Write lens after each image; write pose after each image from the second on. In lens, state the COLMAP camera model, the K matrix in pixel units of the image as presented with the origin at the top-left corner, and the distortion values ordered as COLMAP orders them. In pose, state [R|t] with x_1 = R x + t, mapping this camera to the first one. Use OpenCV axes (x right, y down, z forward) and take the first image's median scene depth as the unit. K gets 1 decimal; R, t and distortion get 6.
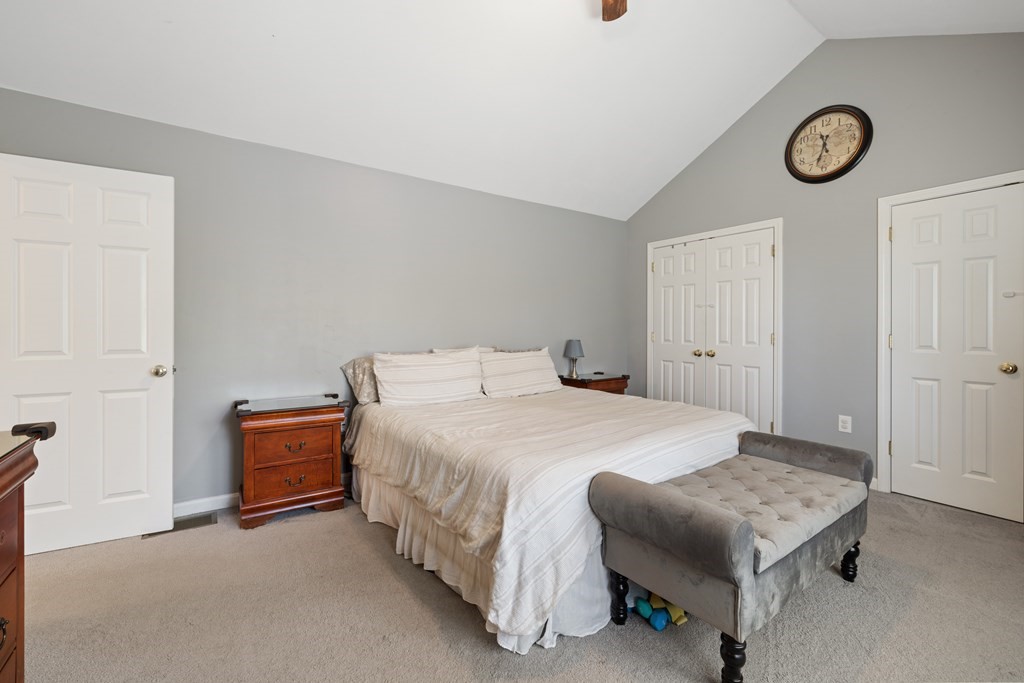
lens RADIAL K [[435.6, 0, 514.6], [0, 435.6, 332.4], [0, 0, 1]] dist [-0.000751, -0.001029]
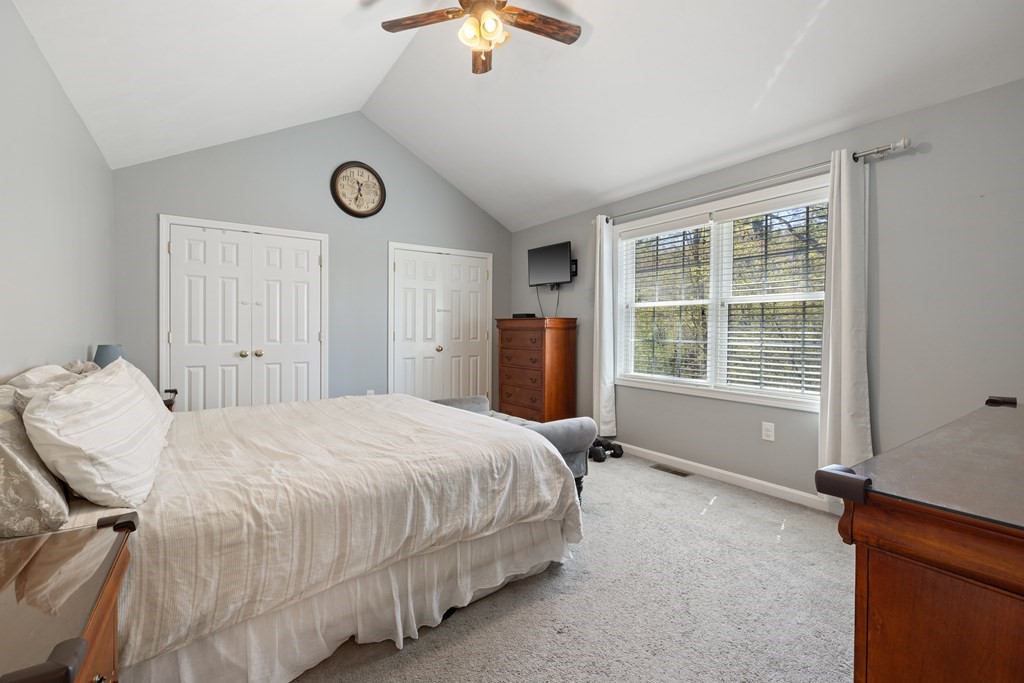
lens RADIAL K [[435.6, 0, 514.0], [0, 435.6, 332.8], [0, 0, 1]] dist [-0.000751, -0.001029]
pose [[-0.009348, -0.014448, 0.999852, -0.630789], [0.006223, 0.999875, 0.014506, -0.008036], [-0.999937, 0.006358, -0.009257, 0.536877]]
